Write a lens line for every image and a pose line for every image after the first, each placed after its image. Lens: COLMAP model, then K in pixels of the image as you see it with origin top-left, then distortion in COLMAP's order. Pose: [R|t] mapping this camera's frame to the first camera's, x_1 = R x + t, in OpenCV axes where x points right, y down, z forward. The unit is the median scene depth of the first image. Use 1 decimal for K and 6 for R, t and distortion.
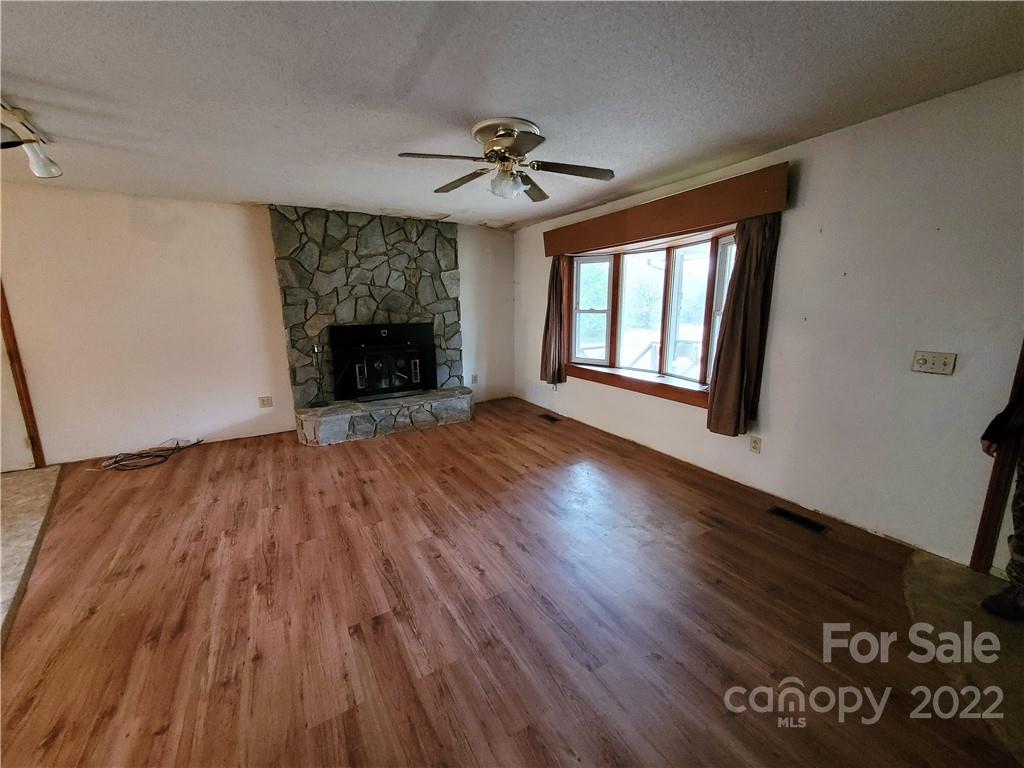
lens RADIAL K [[404.6, 0, 523.7], [0, 404.6, 382.5], [0, 0, 1]] dist [0.009952, 0.000256]
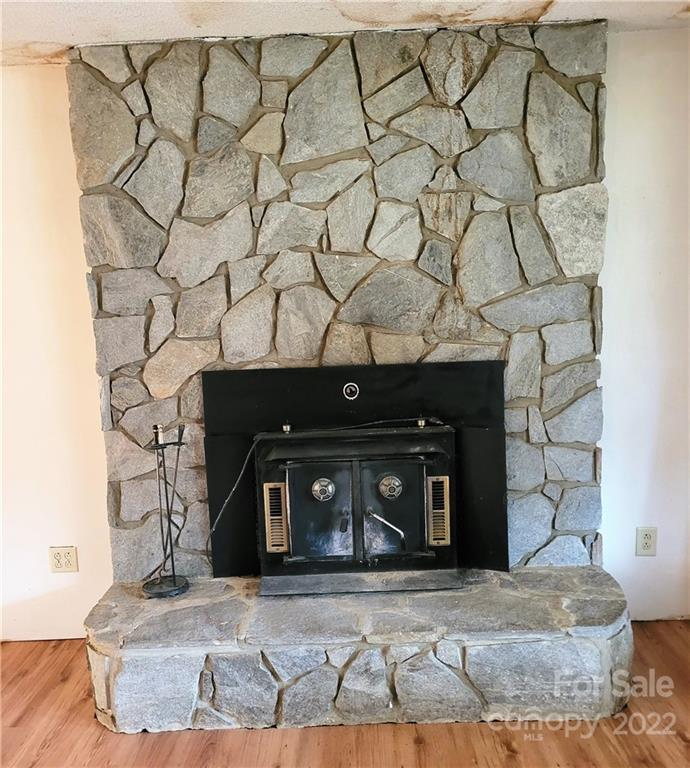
lens RADIAL K [[700.5, 0, 349.8], [0, 700.5, 404.8], [0, 0, 1]] dist [0.045982, 0.000000]
pose [[0.843897, 0.048058, -0.534348, -0.038879], [-0.072361, 0.997075, -0.024605, -0.105476], [0.531602, 0.059431, 0.844906, 0.555625]]
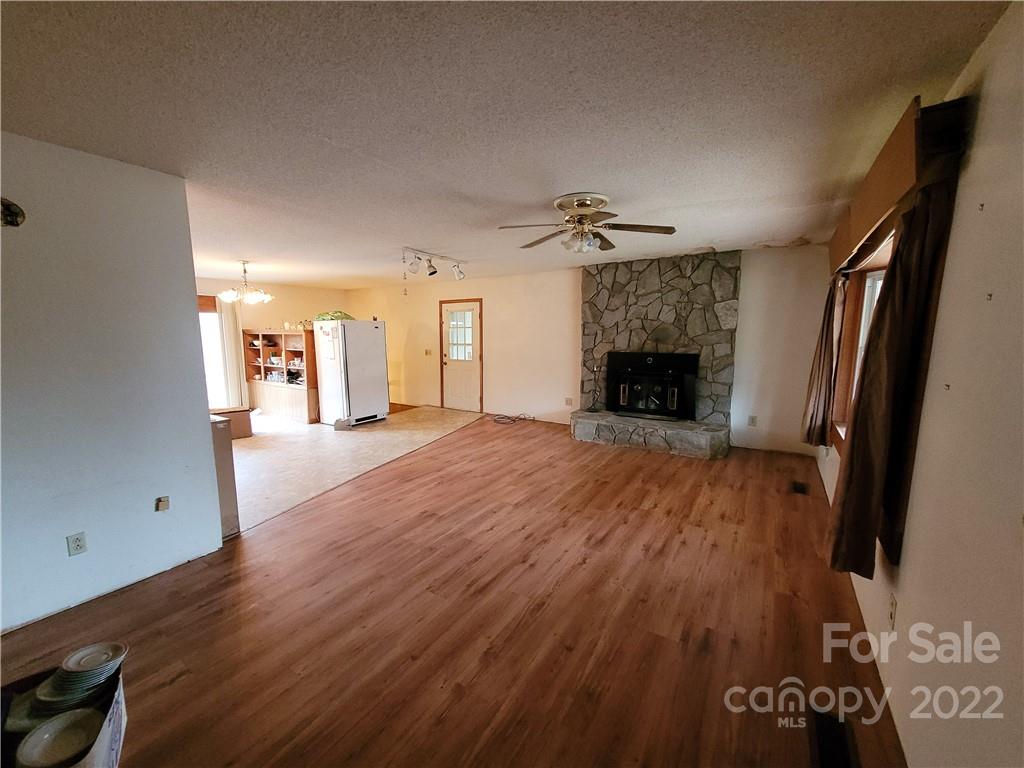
lens RADIAL K [[404.6, 0, 518.5], [0, 404.6, 387.5], [0, 0, 1]] dist [0.009952, 0.000256]
pose [[0.434241, 0.132733, -0.890964, 0.556180], [-0.172790, 0.982991, 0.062228, -0.060193], [0.884069, 0.126928, 0.449790, 0.193473]]
